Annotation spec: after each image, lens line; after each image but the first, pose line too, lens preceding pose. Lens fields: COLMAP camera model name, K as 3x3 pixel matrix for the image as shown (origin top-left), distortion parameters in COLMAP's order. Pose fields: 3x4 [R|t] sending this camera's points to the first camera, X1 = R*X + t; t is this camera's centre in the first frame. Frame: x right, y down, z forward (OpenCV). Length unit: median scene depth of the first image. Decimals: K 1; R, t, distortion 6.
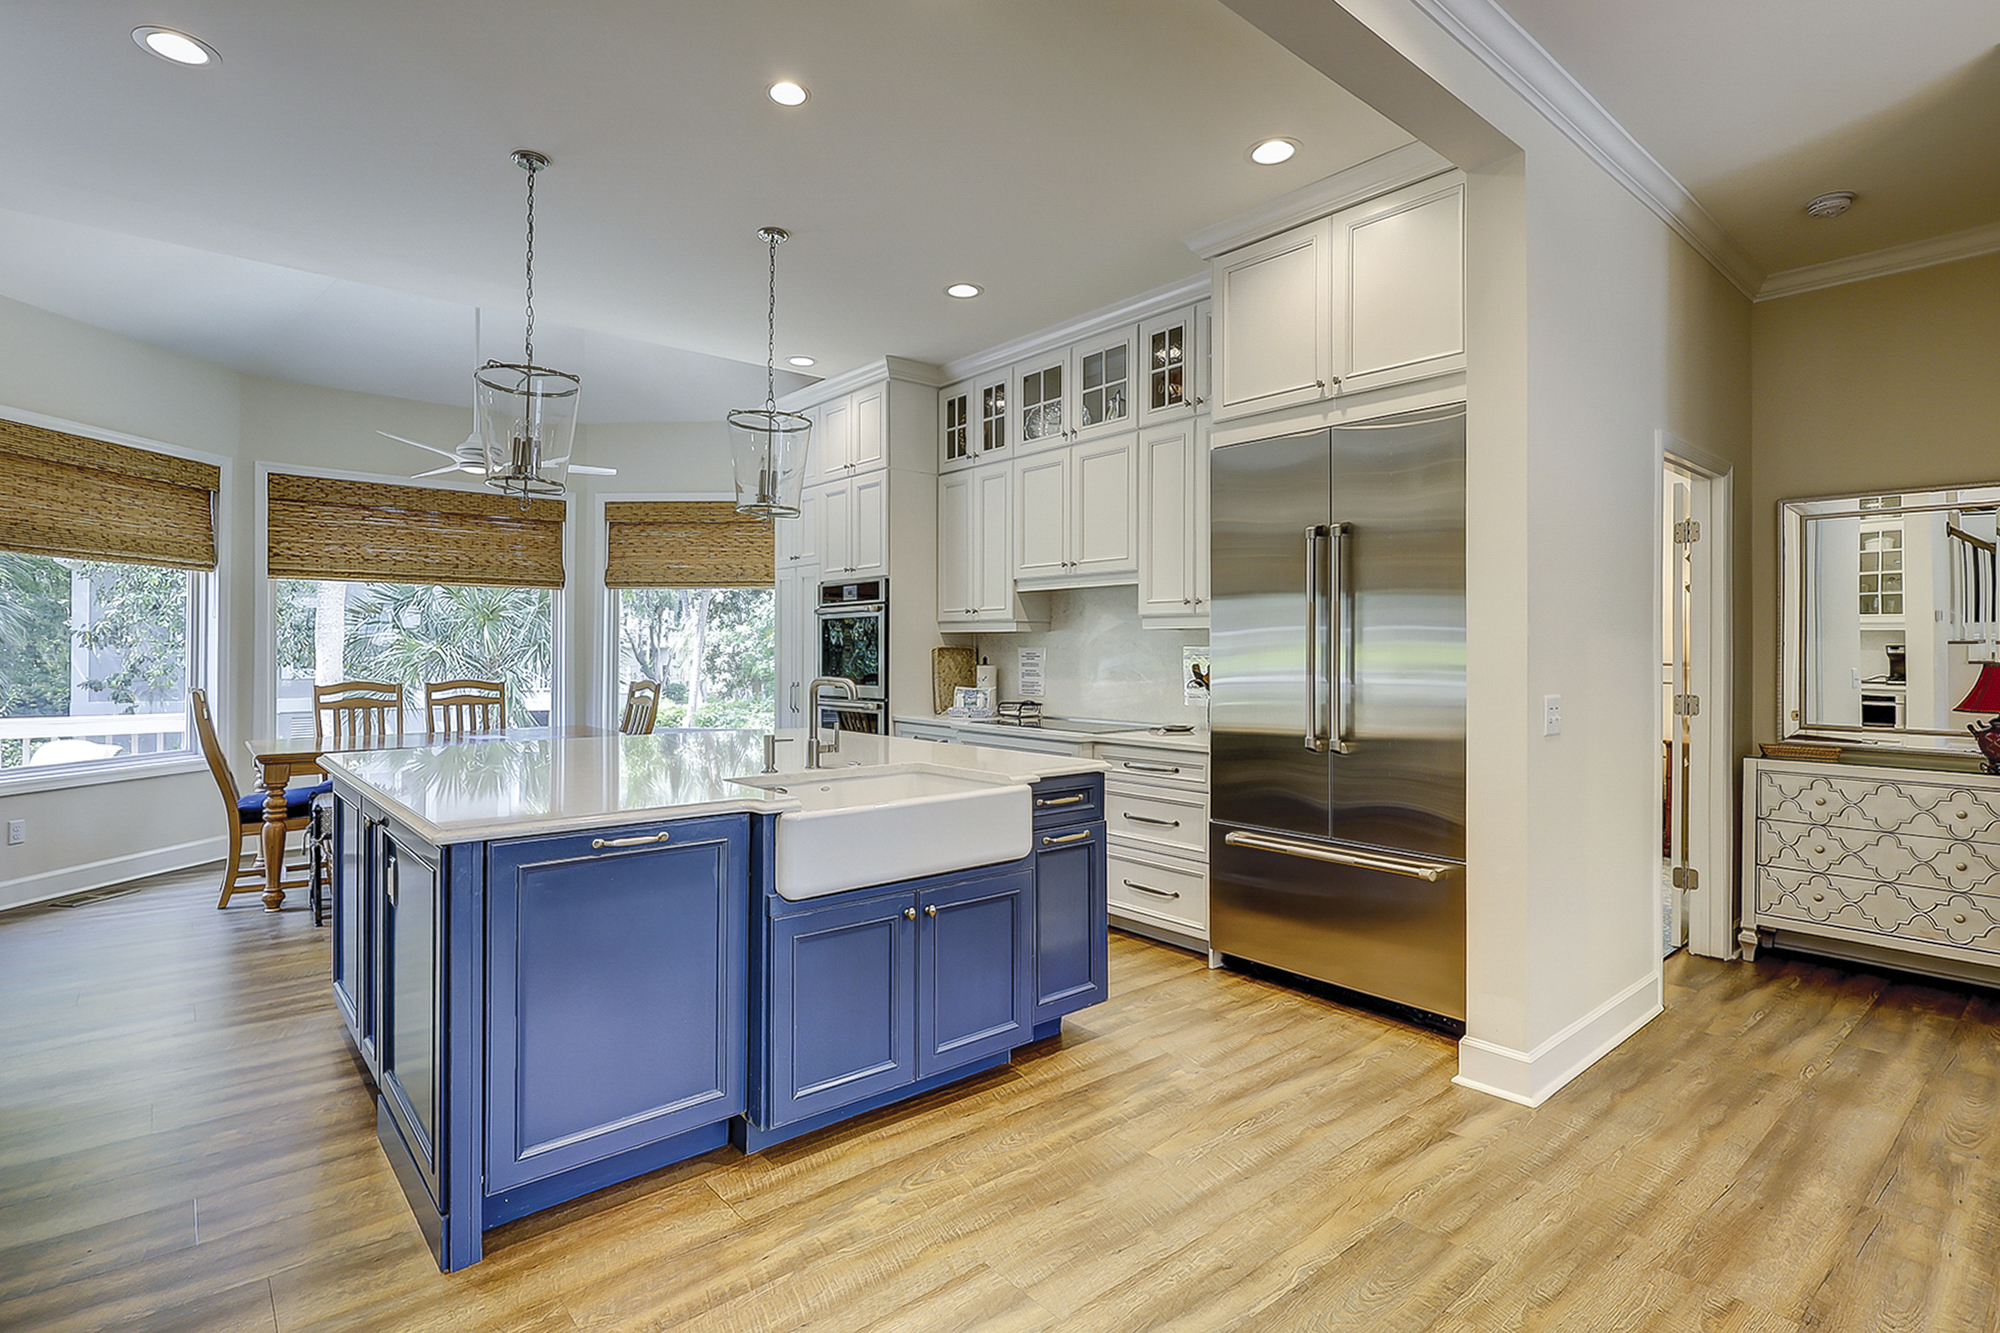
lens RADIAL K [[961.0, 0, 995.2], [0, 961.0, 643.7], [0, 0, 1]] dist [0.002065, 0.000128]
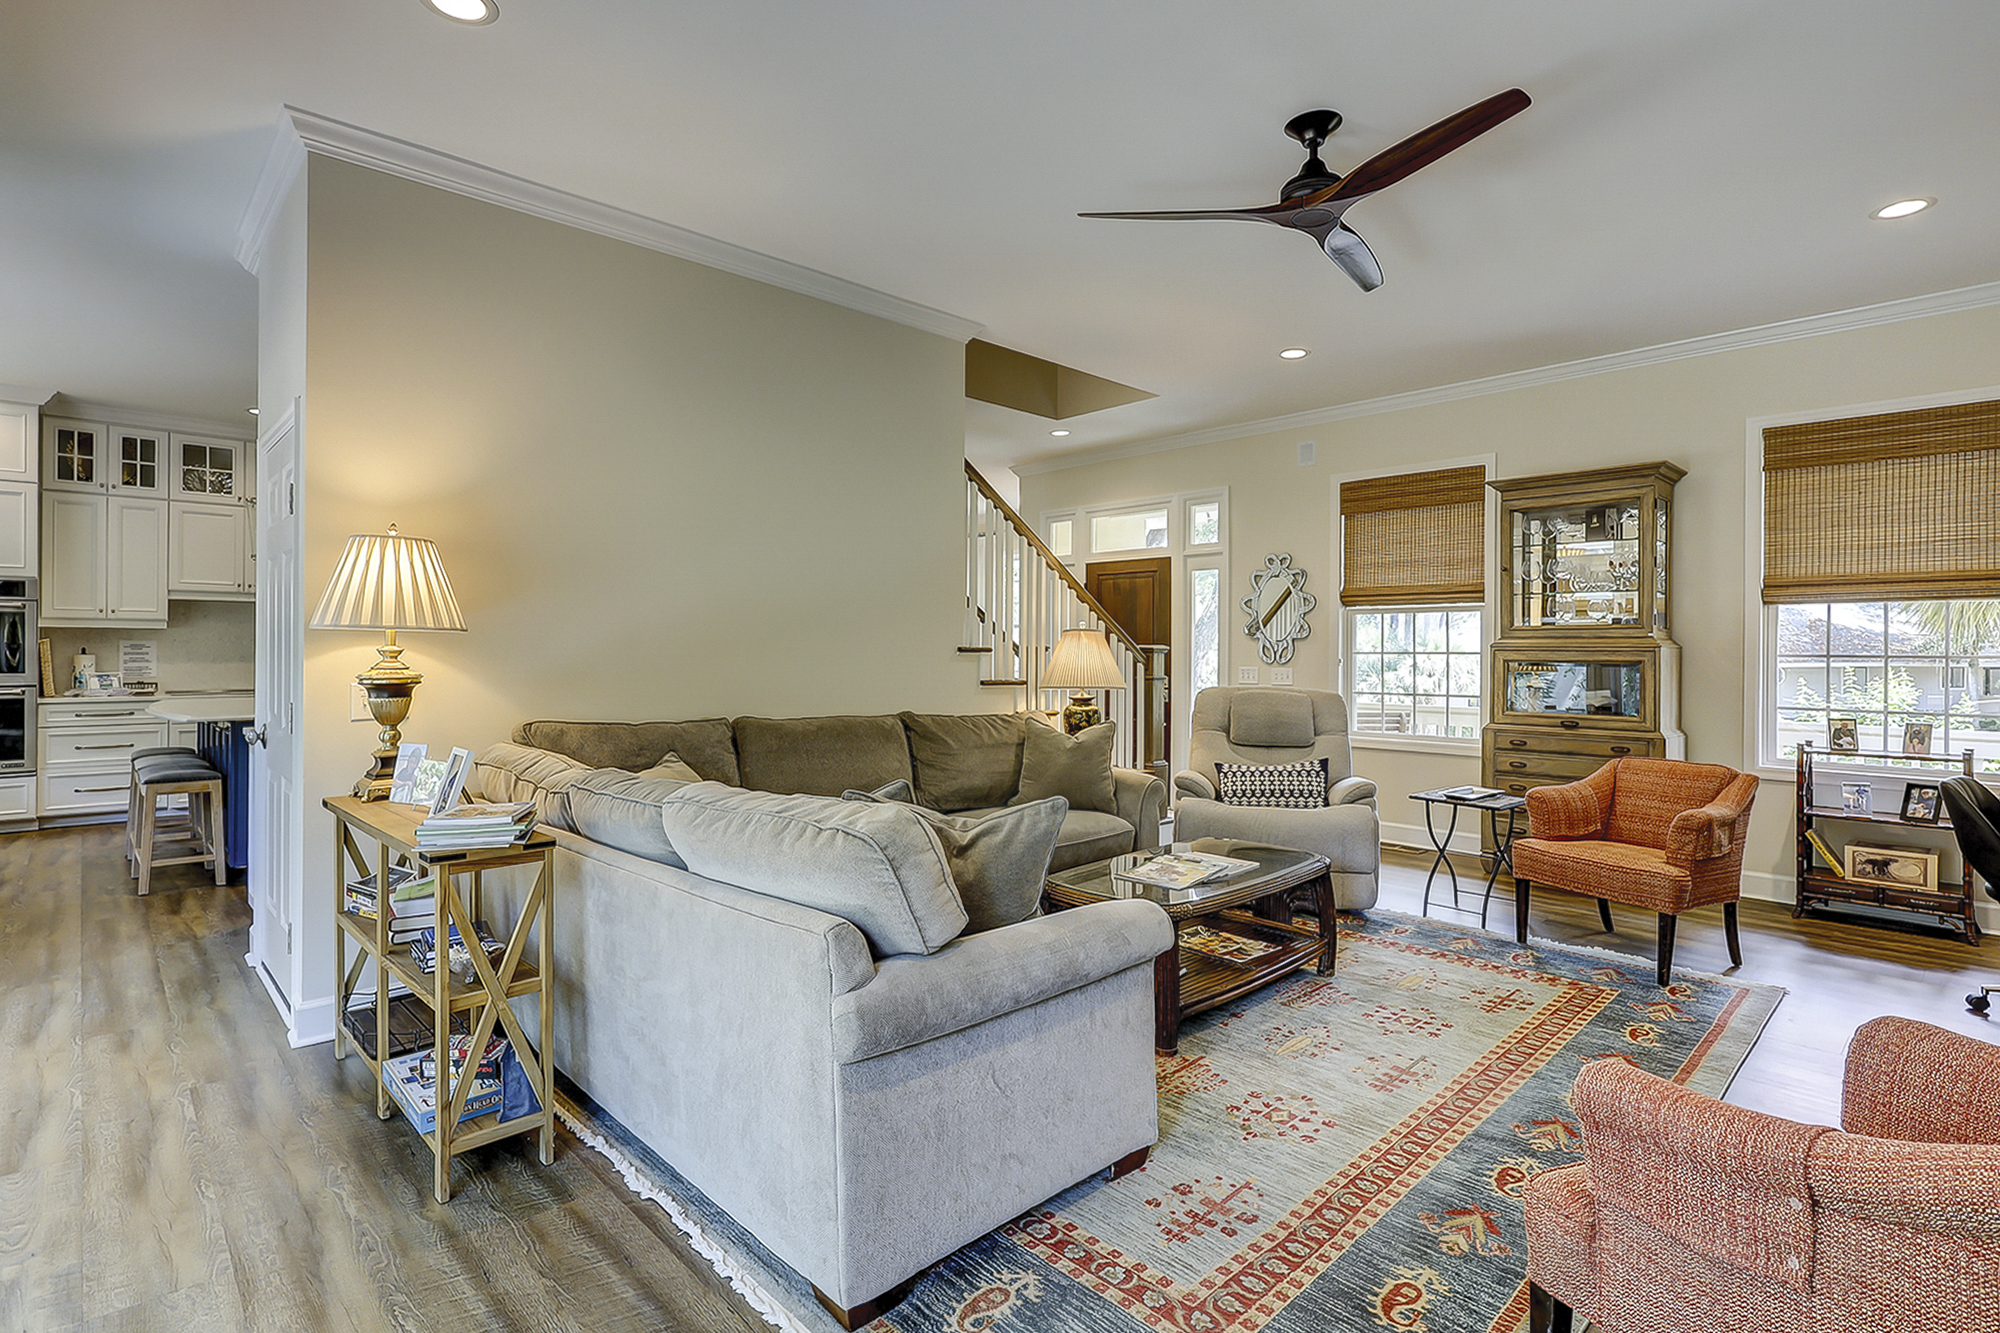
lens RADIAL K [[976.0, 0, 998.2], [0, 976.0, 650.6], [0, 0, 1]] dist [-0.006352, -0.001326]
pose [[-0.056685, -0.005474, 0.998377, -1.485968], [-0.014238, 0.999888, 0.004674, -0.005193], [-0.998291, -0.013950, -0.056757, -0.091221]]
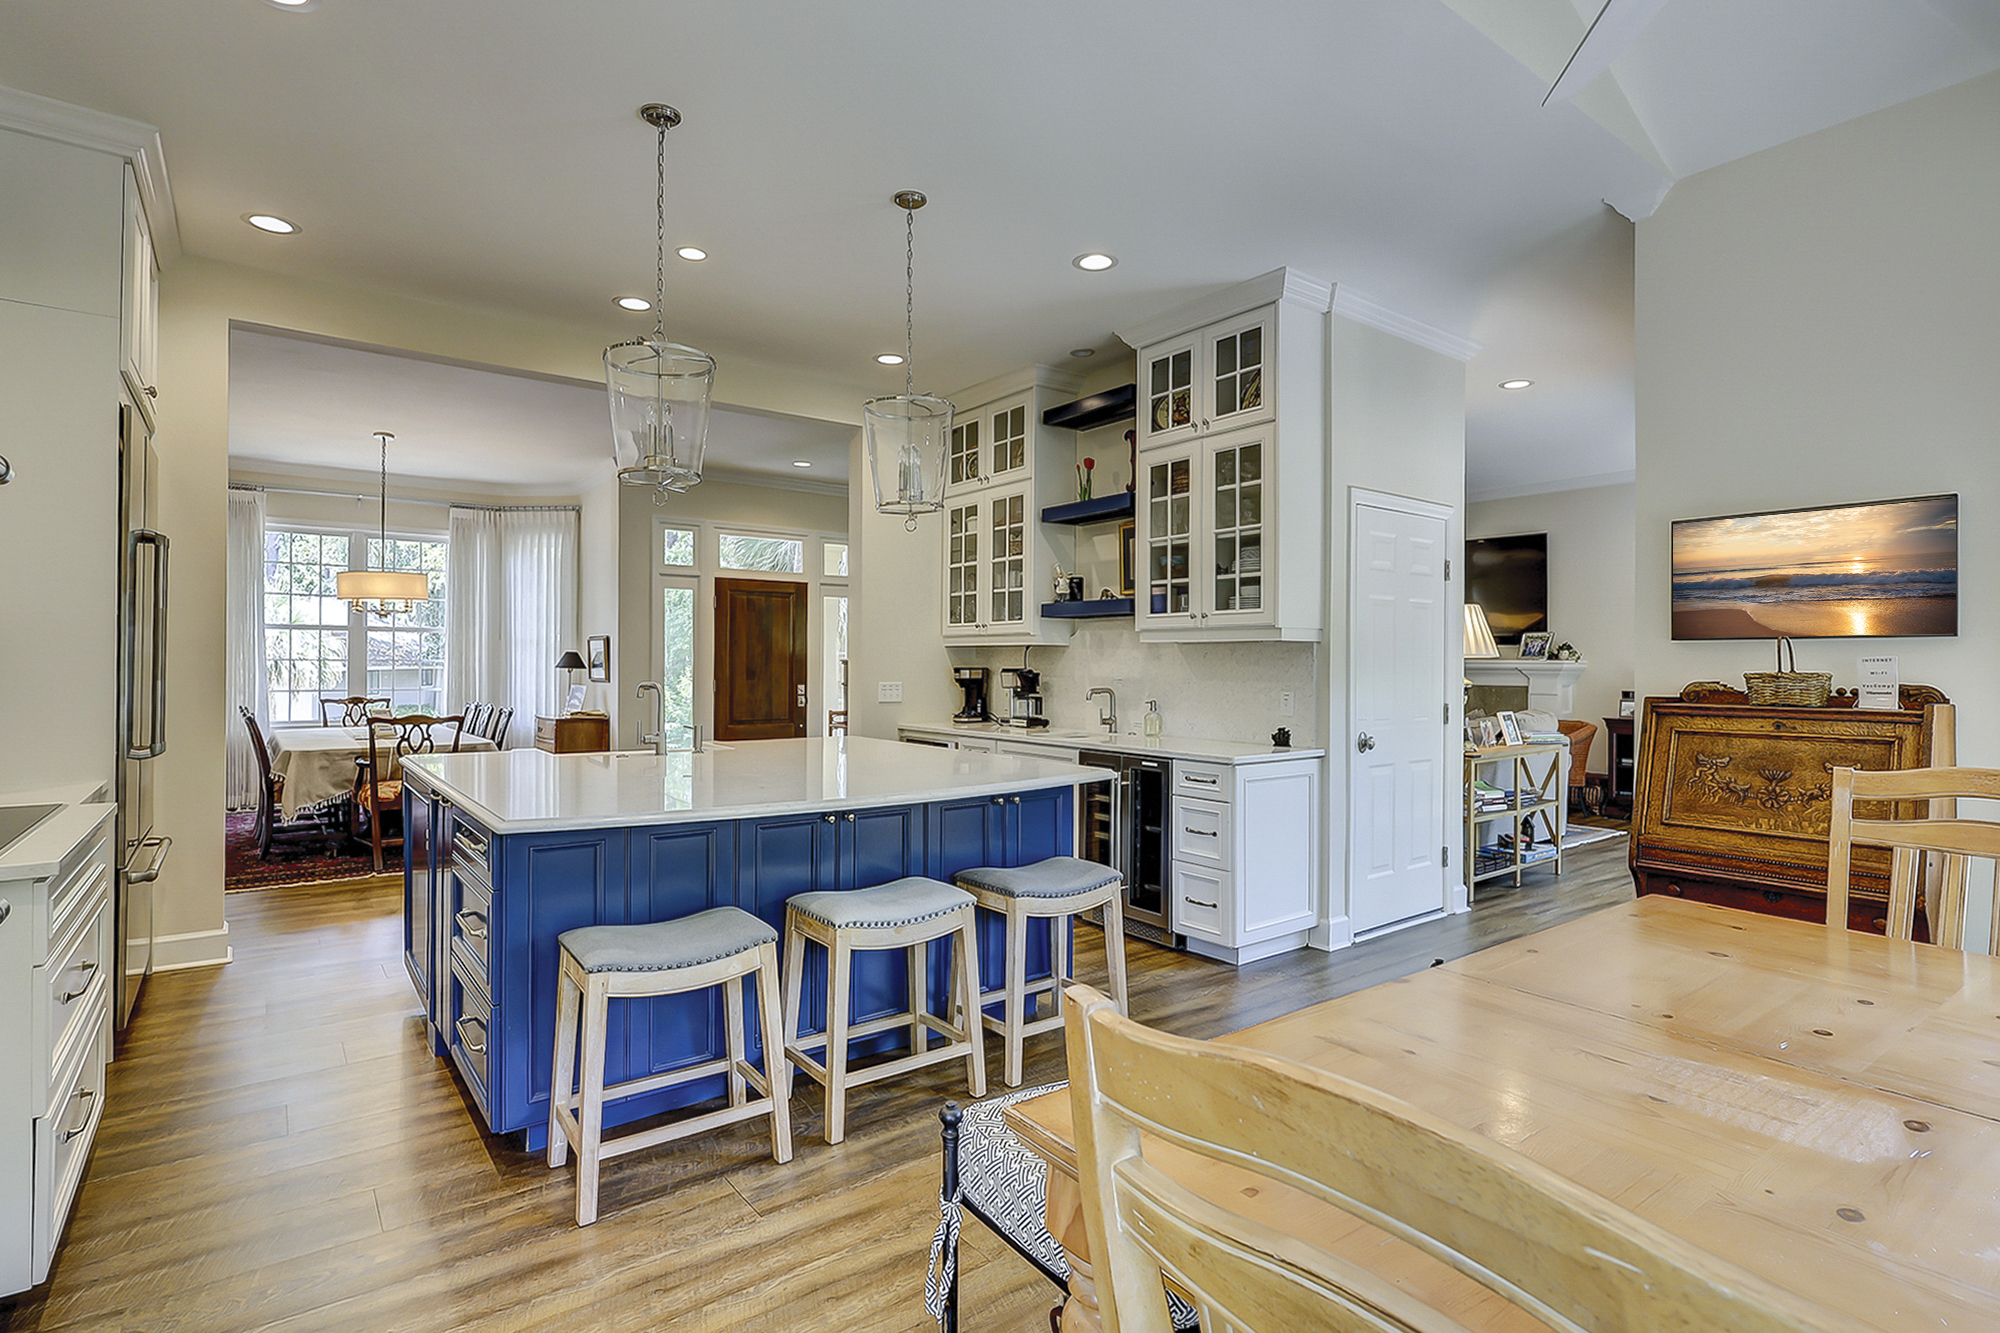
lens RADIAL K [[980.9, 0, 1000.0], [0, 980.9, 666.5], [0, 0, 1]] dist [-0.000883, -0.000860]
pose [[-0.998288, -0.009428, 0.057717, -0.431548], [-0.009644, 0.999947, -0.003464, 0.007416], [-0.057682, -0.004014, -0.998327, 1.362369]]
